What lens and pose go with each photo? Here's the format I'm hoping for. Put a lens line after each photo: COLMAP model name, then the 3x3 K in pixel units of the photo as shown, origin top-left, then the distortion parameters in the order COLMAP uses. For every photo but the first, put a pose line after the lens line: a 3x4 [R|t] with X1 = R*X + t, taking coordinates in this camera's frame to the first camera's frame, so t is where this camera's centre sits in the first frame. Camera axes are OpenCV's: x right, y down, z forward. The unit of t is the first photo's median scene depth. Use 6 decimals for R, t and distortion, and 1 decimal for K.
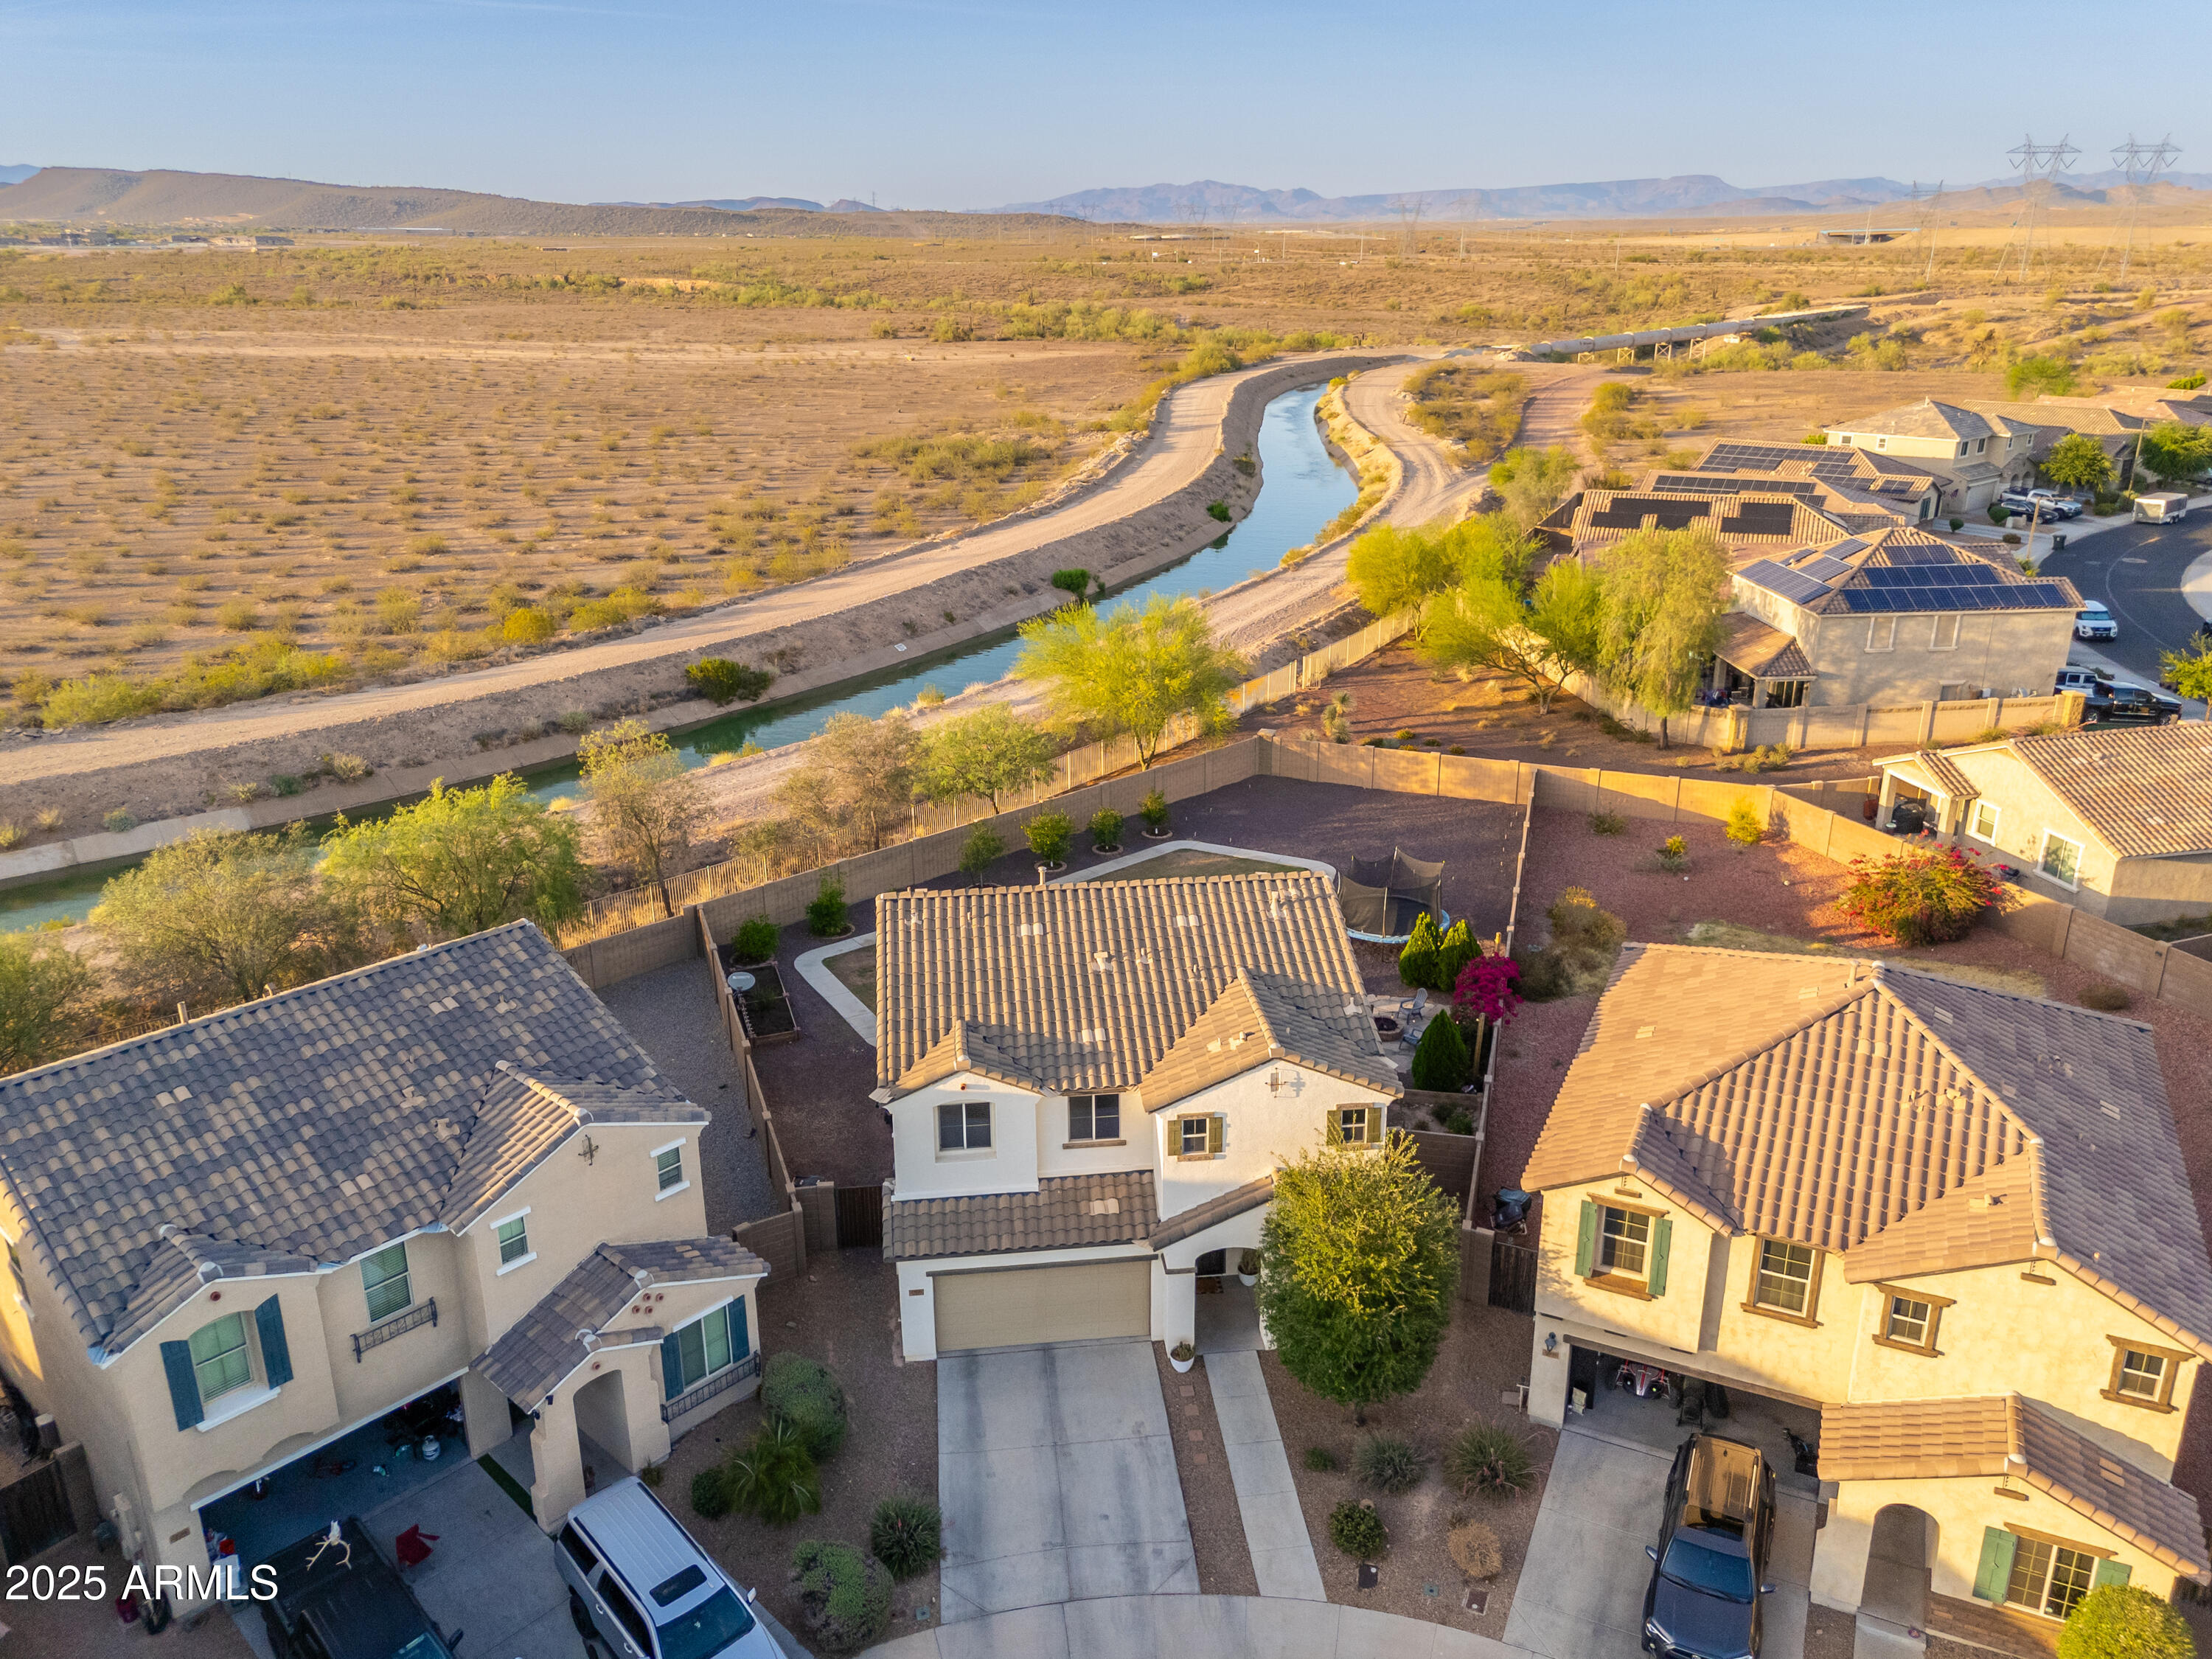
lens RADIAL K [[1632.4, 0, 1092.4], [0, 1632.4, 817.5], [0, 0, 1]] dist [0.075388, -0.044023]
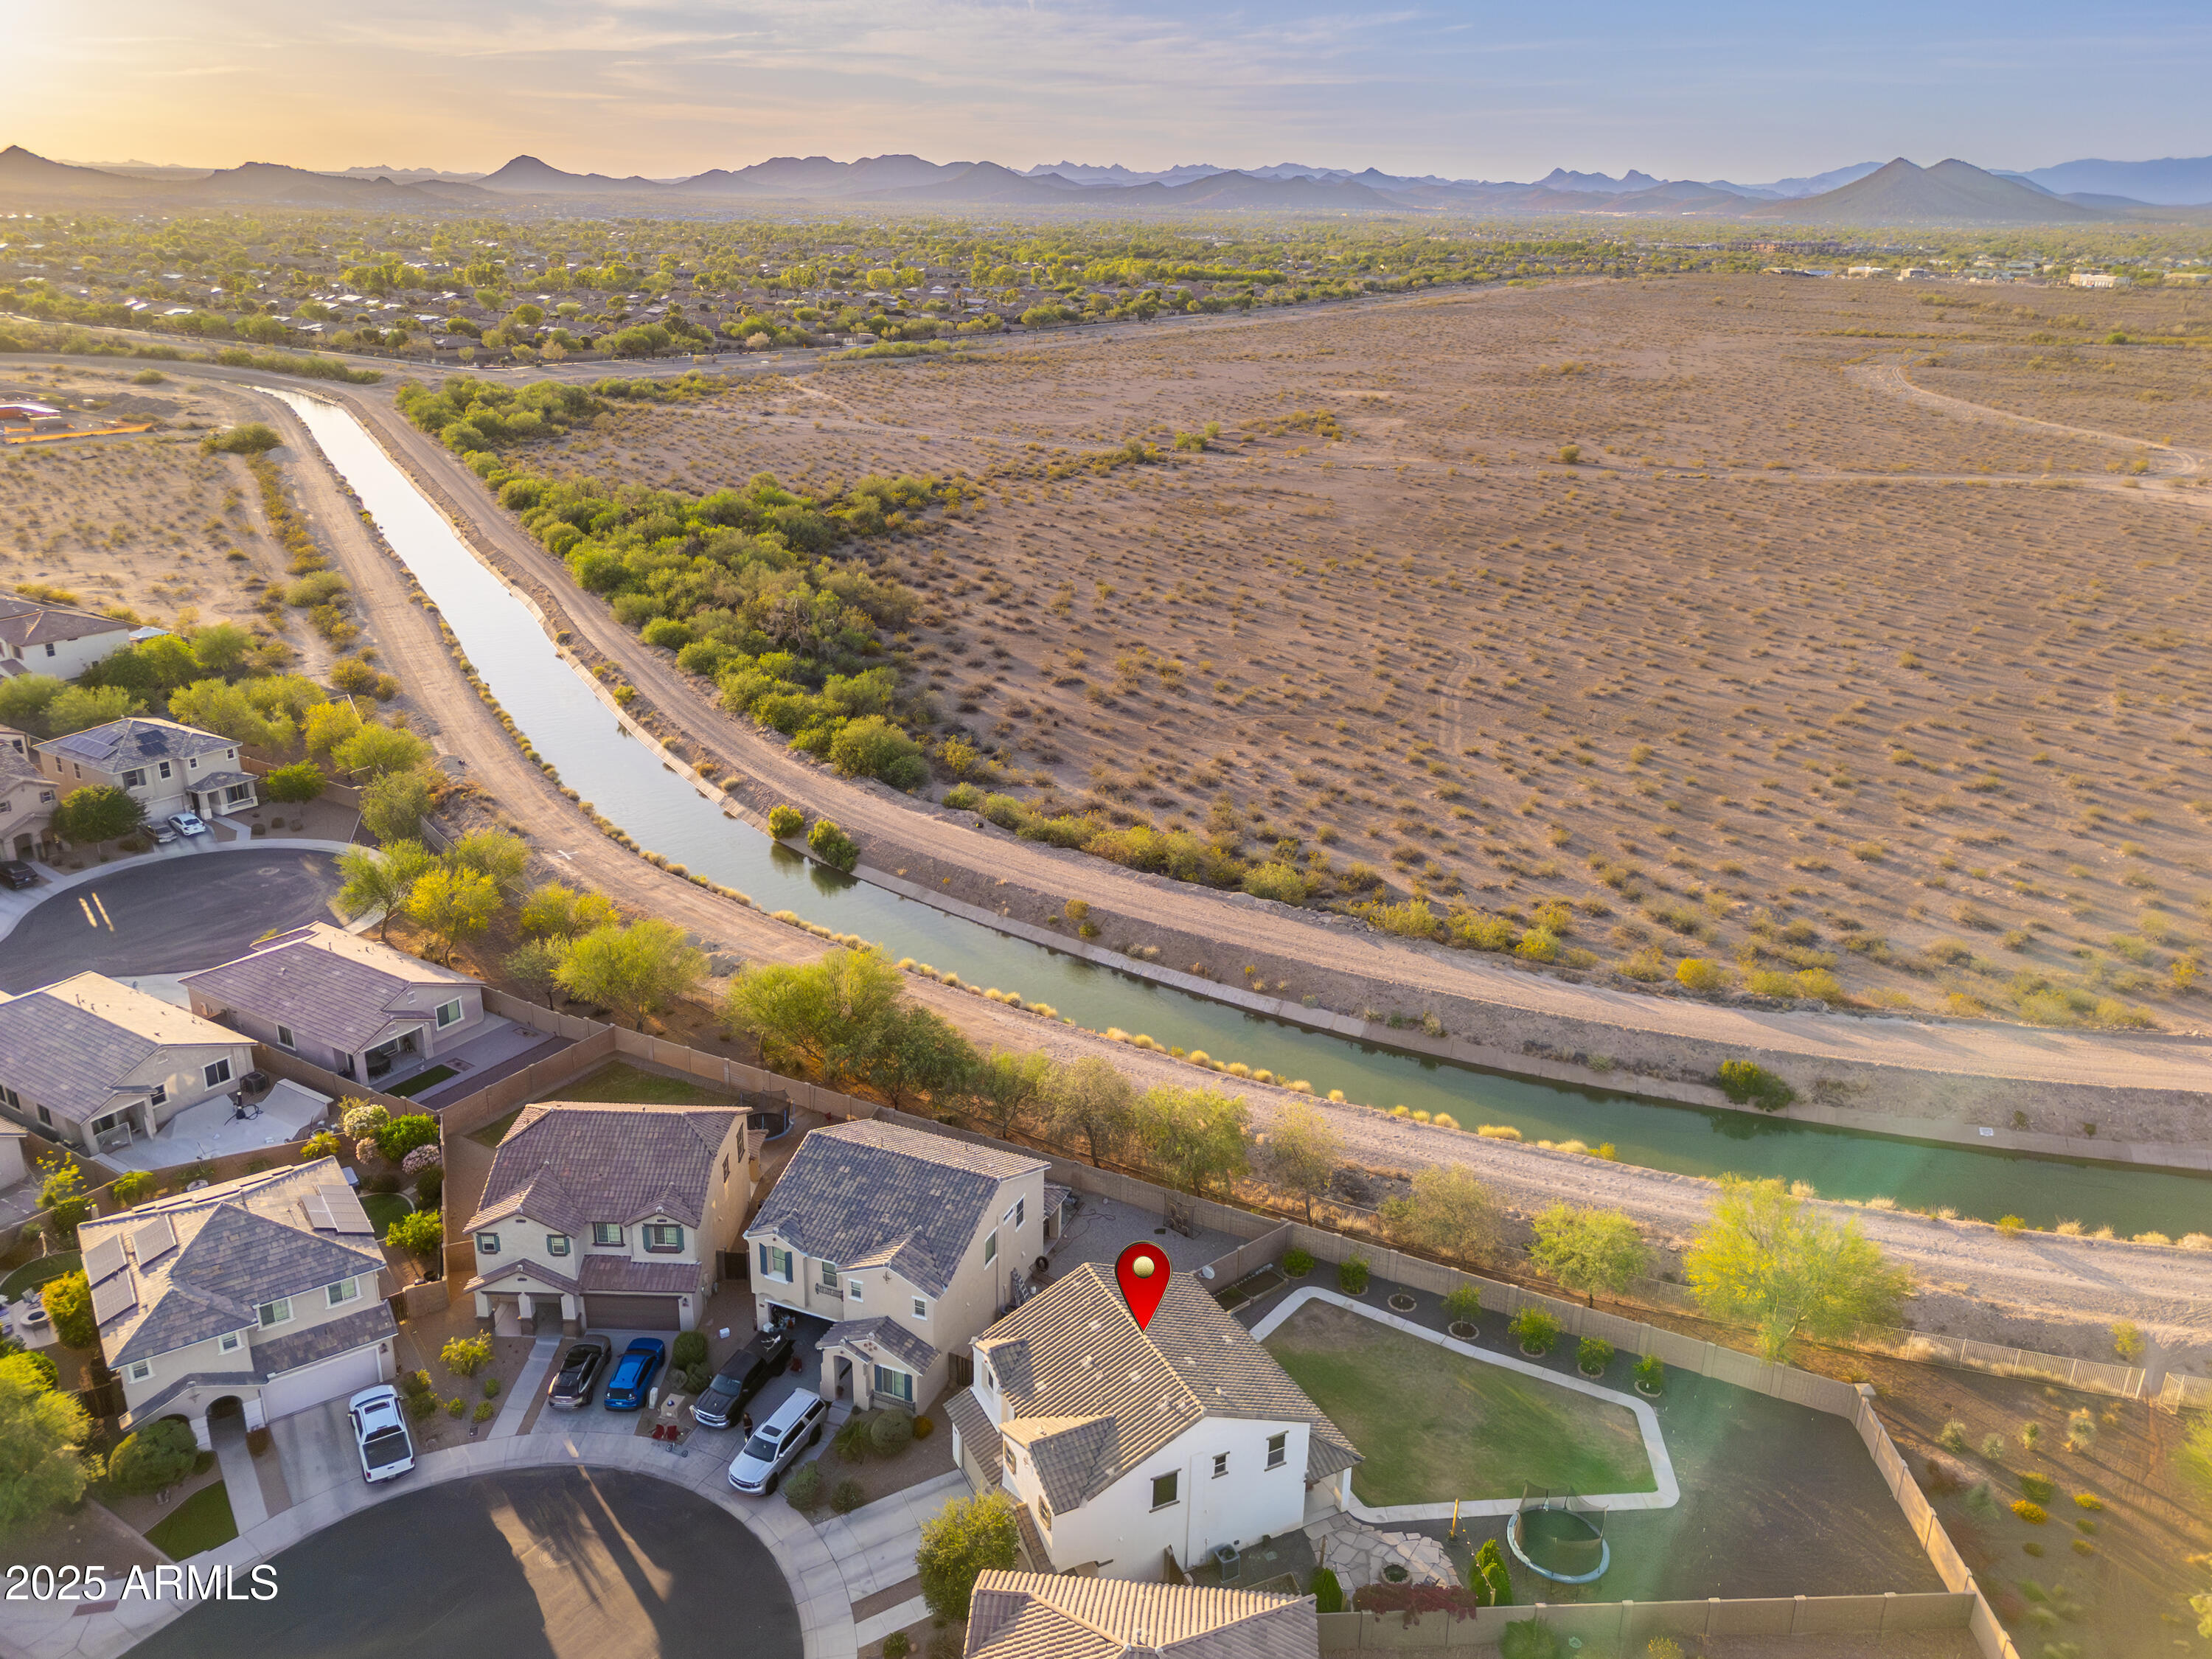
lens RADIAL K [[1632.4, 0, 1115.2], [0, 1632.4, 846.5], [0, 0, 1]] dist [0.075388, -0.044023]
pose [[0.356953, 0.352510, -0.865056, 1.602423], [-0.332444, 0.913371, 0.235020, -1.007109], [0.872963, 0.203692, 0.443221, 0.086799]]
